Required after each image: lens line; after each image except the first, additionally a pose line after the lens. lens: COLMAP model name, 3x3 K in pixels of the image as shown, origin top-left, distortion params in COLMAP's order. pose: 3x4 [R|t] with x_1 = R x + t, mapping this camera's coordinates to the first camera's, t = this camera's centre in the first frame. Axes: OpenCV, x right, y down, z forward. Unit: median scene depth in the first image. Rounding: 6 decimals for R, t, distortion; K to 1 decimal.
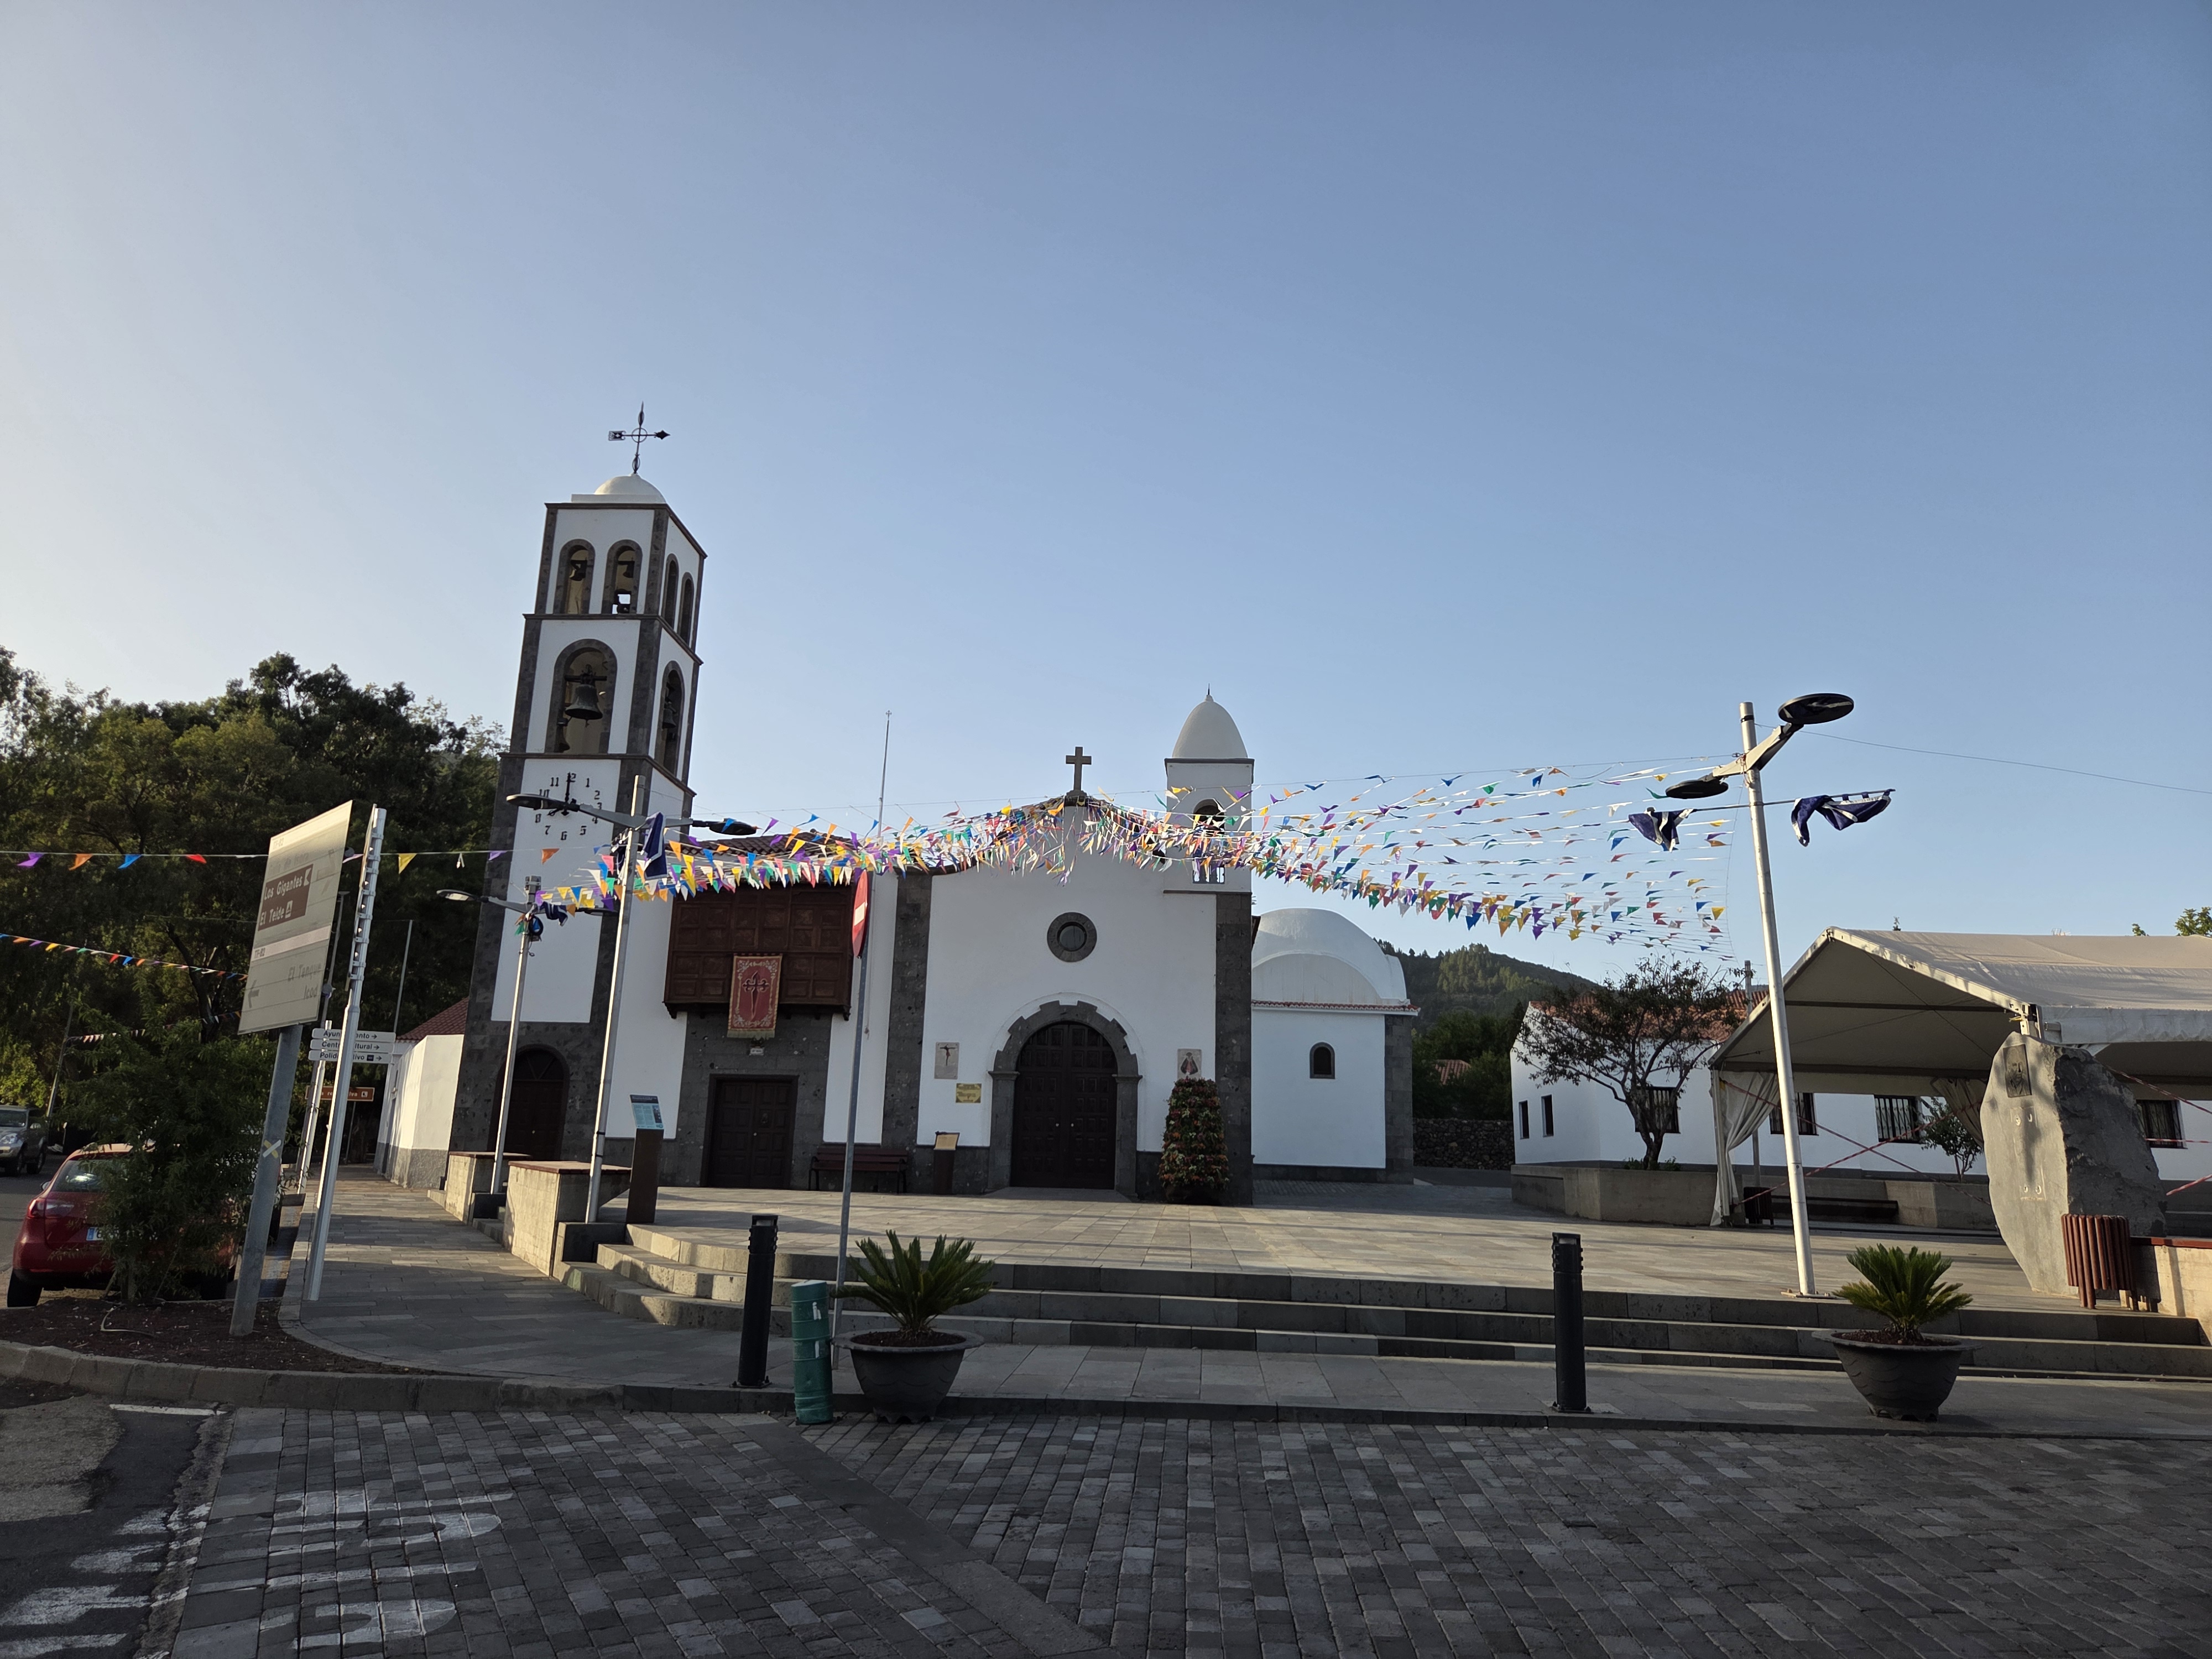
lens RADIAL K [[1386.6, 0, 1065.4], [0, 1386.6, 822.1], [0, 0, 1]] dist [0.048381, -0.000075]
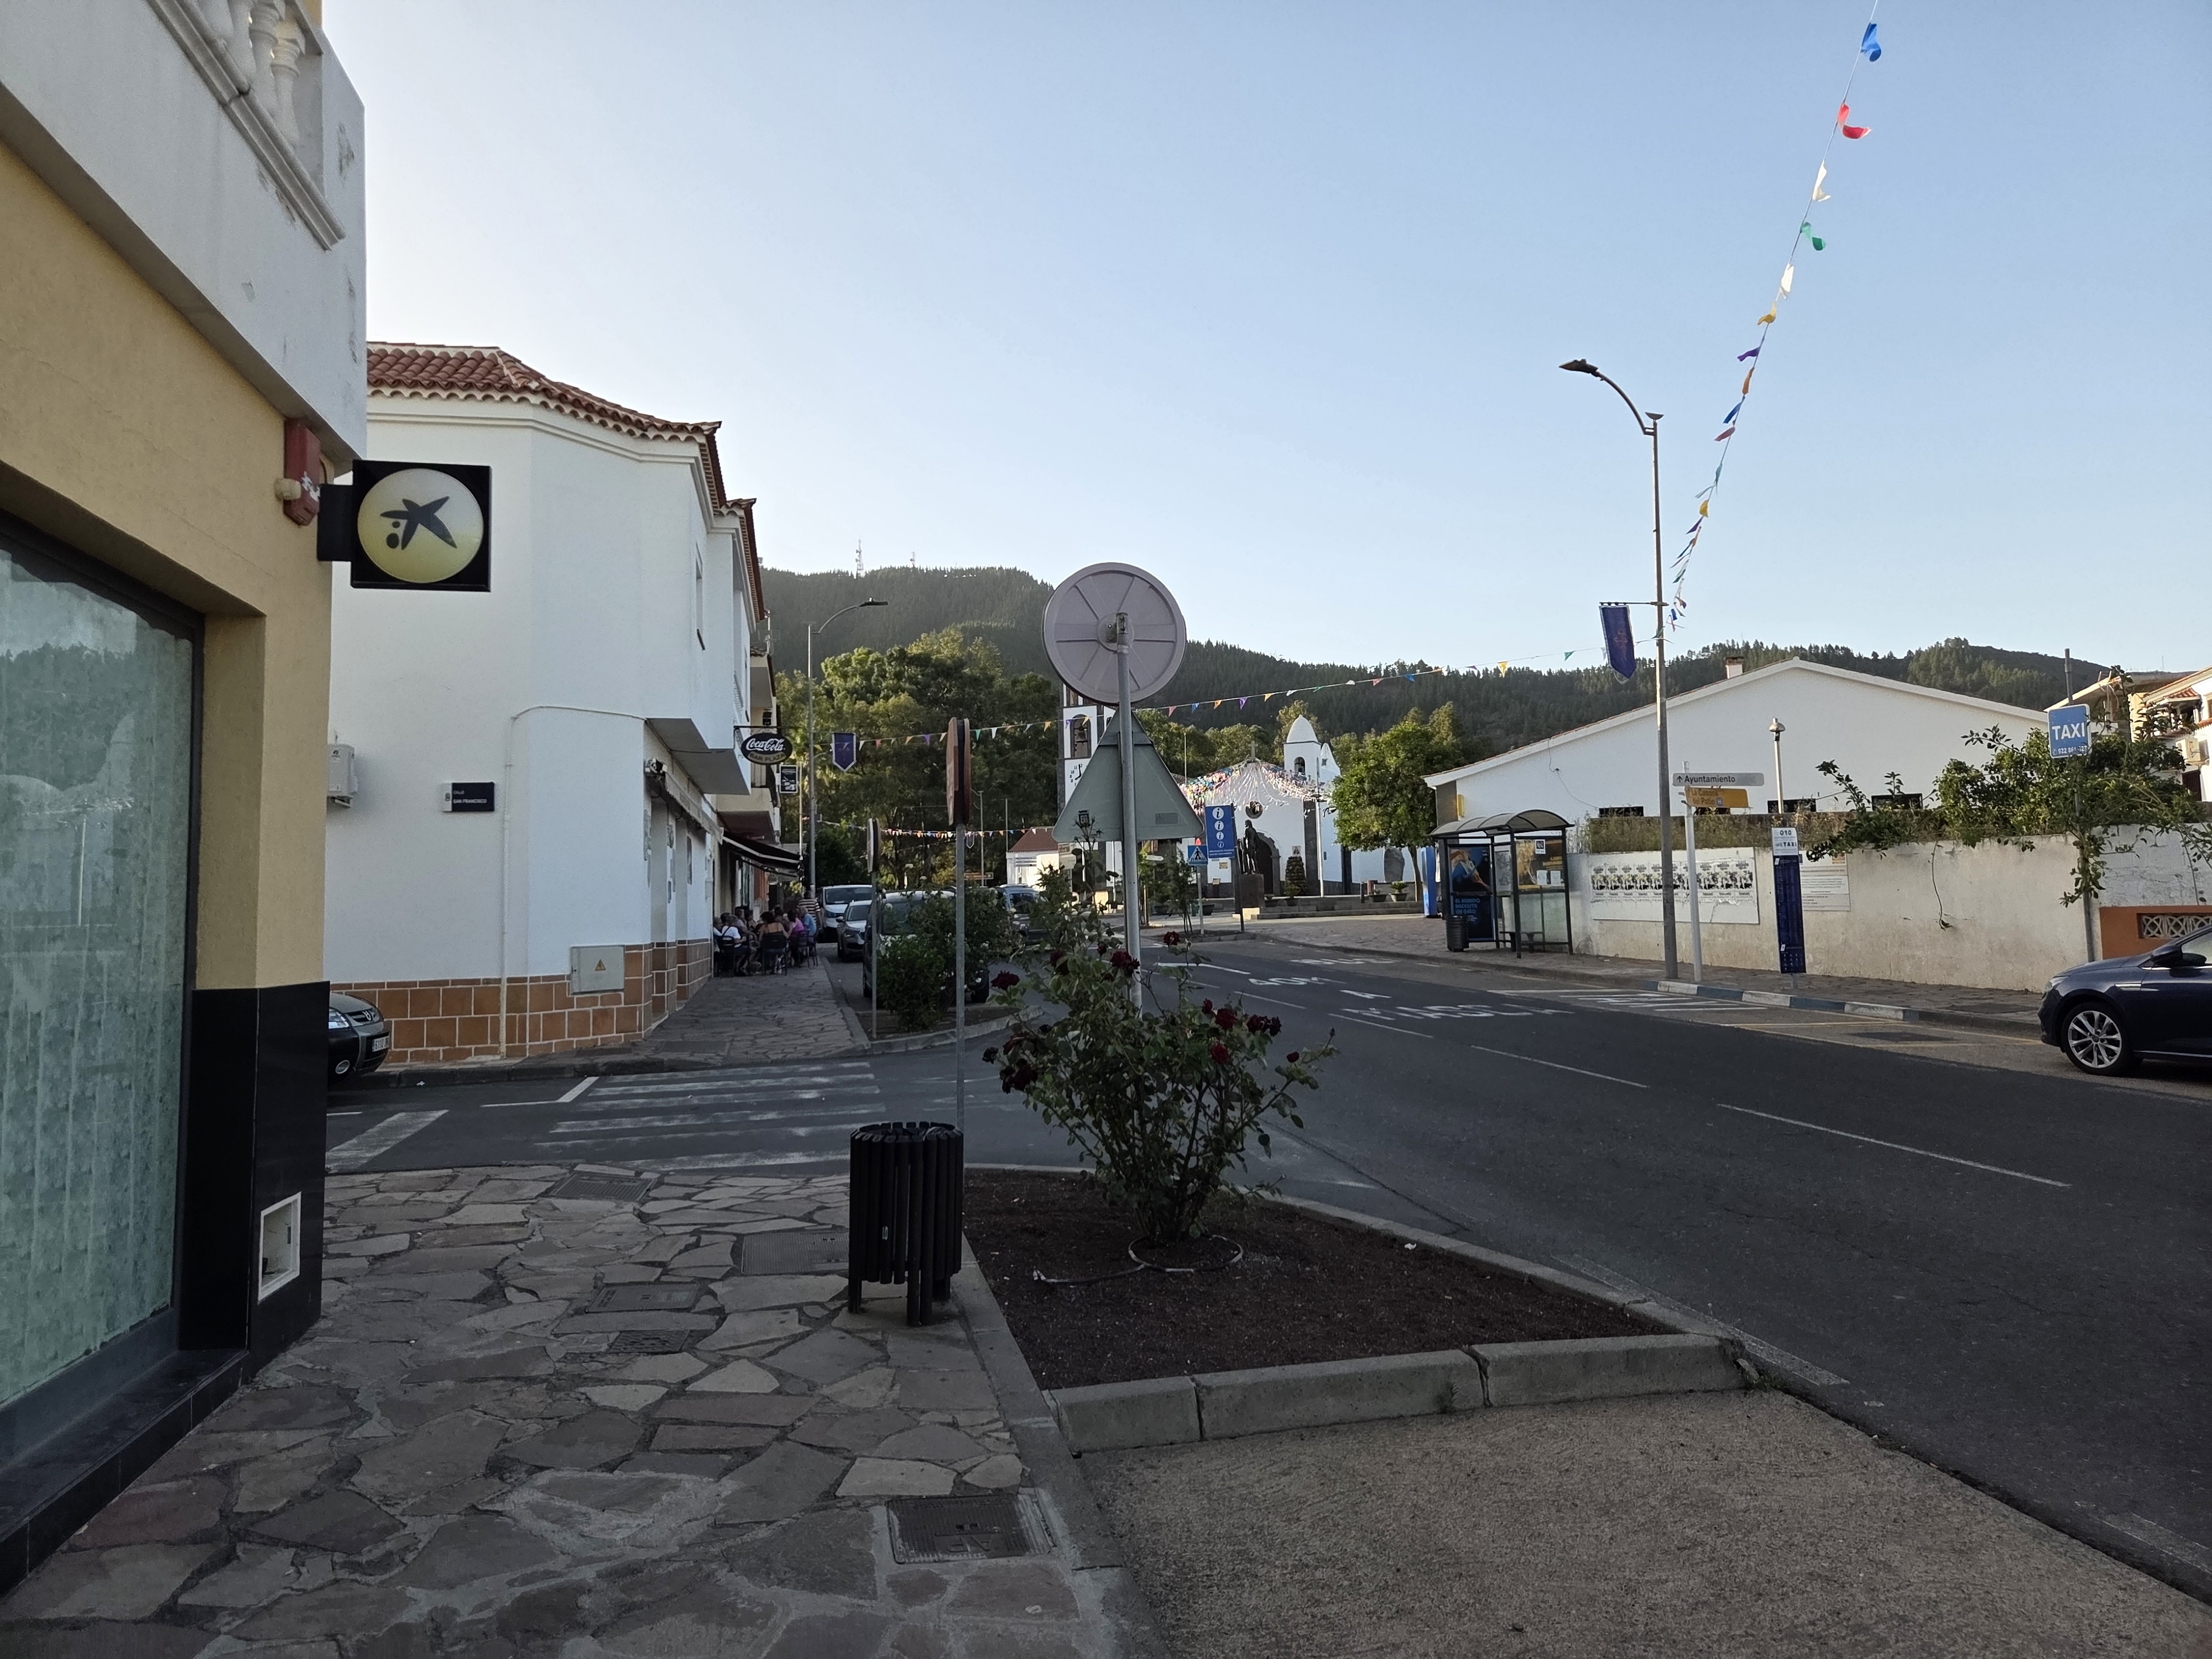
lens RADIAL K [[1386.6, 0, 1065.4], [0, 1386.6, 822.1], [0, 0, 1]] dist [0.048381, -0.000075]
pose [[0.946505, -0.074596, -0.313948, 0.507519], [0.129207, 0.979127, 0.156894, -0.375050], [0.295692, -0.189065, 0.936387, -1.715963]]
